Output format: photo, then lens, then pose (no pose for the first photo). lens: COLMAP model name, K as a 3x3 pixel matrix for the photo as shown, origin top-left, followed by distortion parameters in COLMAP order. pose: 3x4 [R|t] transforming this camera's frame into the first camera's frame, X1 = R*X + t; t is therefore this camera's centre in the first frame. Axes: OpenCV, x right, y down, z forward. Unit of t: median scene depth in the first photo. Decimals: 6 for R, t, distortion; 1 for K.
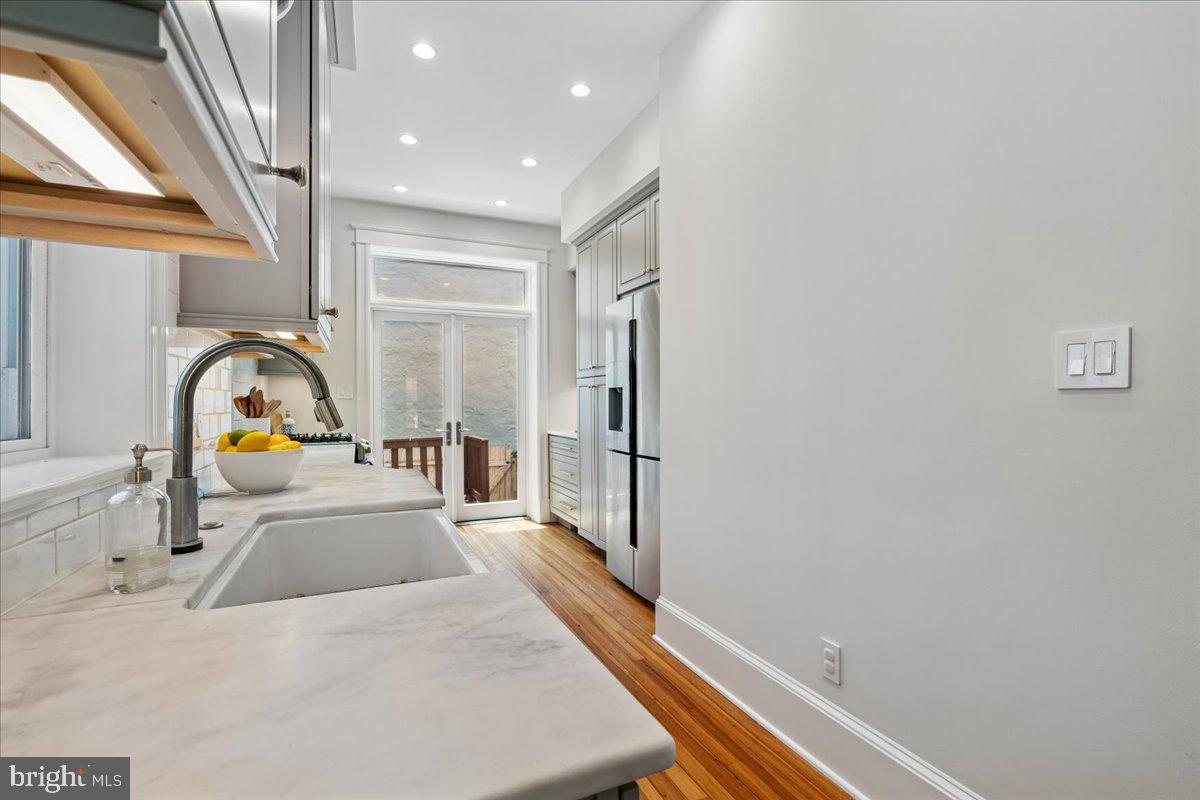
lens RADIAL K [[541.7, 0, 600.0], [0, 541.7, 400.0], [0, 0, 1]] dist [0.000625, 0.000013]
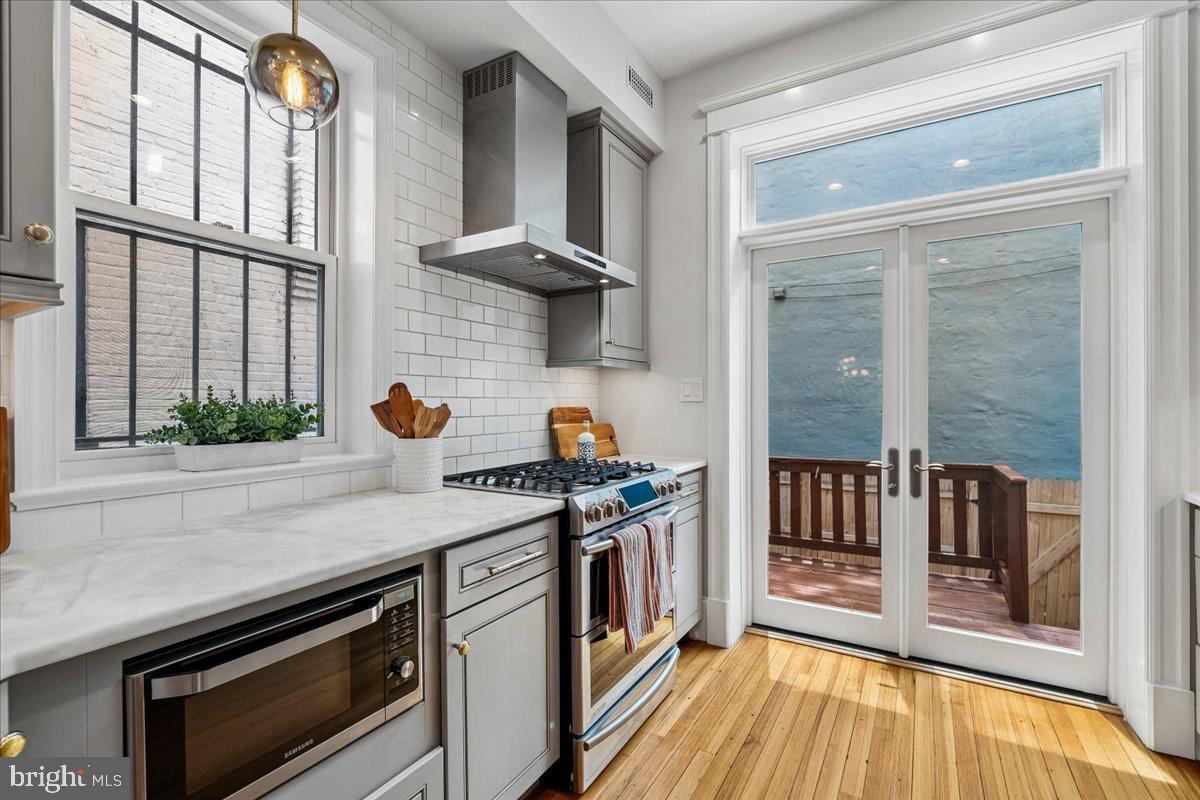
lens RADIAL K [[535.4, 0, 603.3], [0, 535.4, 405.0], [0, 0, 1]] dist [-0.002406, -0.000540]
pose [[0.575771, 0.007203, -0.817579, -0.035995], [0.002121, 0.999945, 0.010303, -0.004419], [0.817608, -0.007667, 0.575724, 0.540604]]
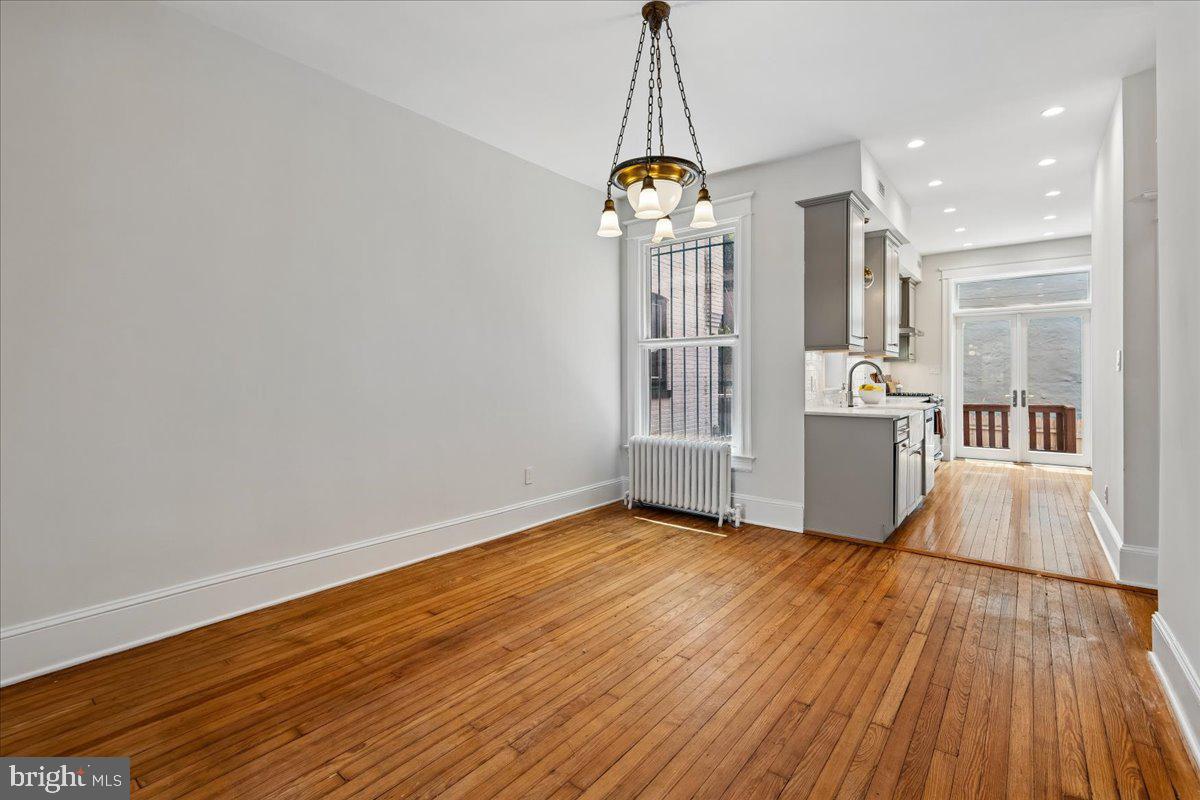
lens RADIAL K [[538.9, 0, 600.6], [0, 538.9, 380.6], [0, 0, 1]] dist [-0.002688, -0.000392]
pose [[0.460867, 0.007221, -0.887440, 0.499577], [0.003225, 0.999947, 0.009811, -0.001345], [0.887463, -0.007384, 0.460819, -0.645170]]
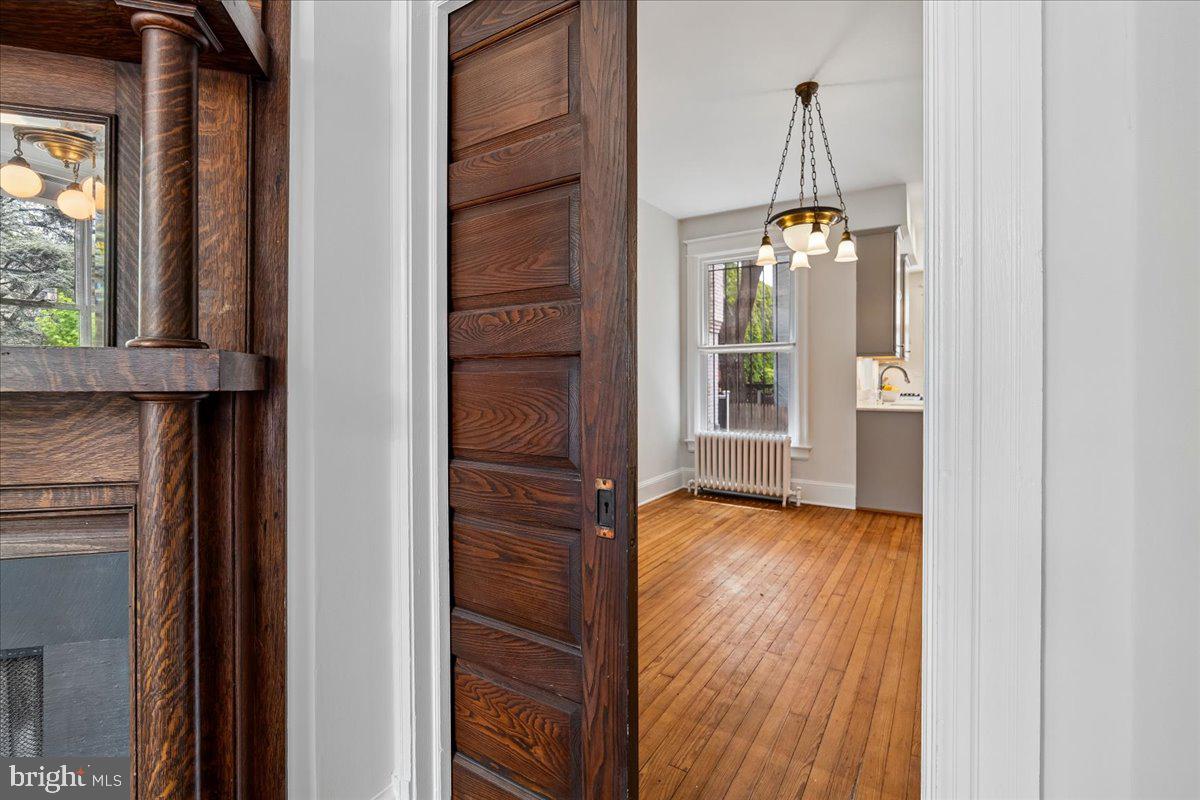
lens RADIAL K [[536.6, 0, 600.8], [0, 536.6, 389.1], [0, 0, 1]] dist [-0.003563, -0.000283]
pose [[0.549392, 0.012862, -0.835466, 0.472140], [0.005927, 0.999796, 0.019290, -0.000829], [0.835544, -0.015550, 0.549204, -0.925840]]
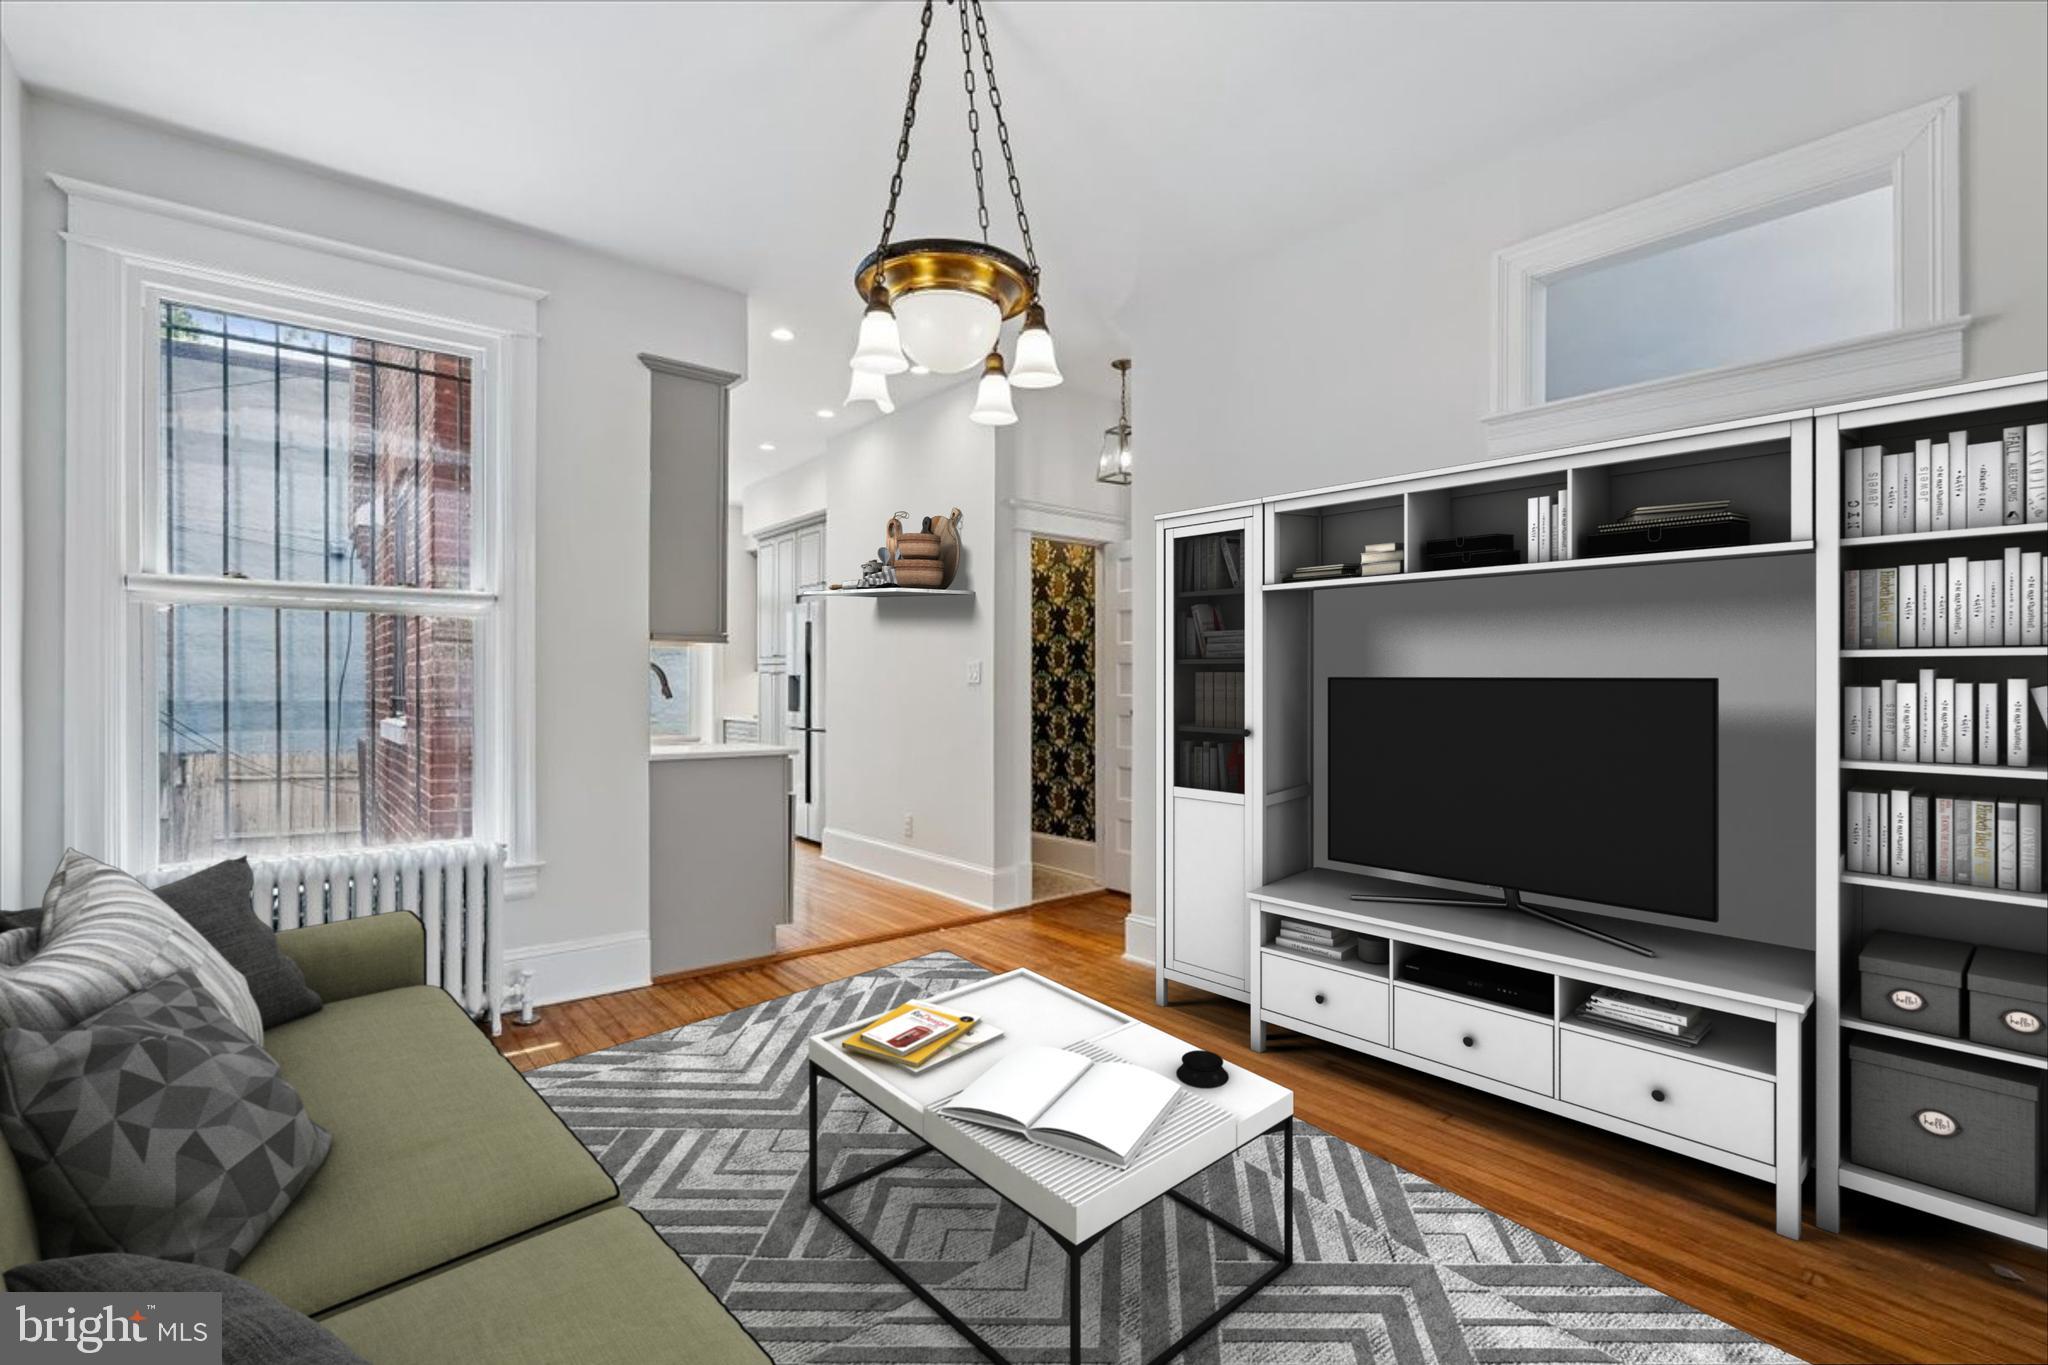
lens RADIAL K [[931.1, 0, 1026.8], [0, 931.1, 694.2], [0, 0, 1]] dist [-0.001788, -0.000328]
pose [[0.965289, 0.004921, 0.261139, -0.008938], [-0.007852, 0.999917, 0.010179, -0.004565], [-0.261067, -0.011876, 0.965248, -0.801569]]
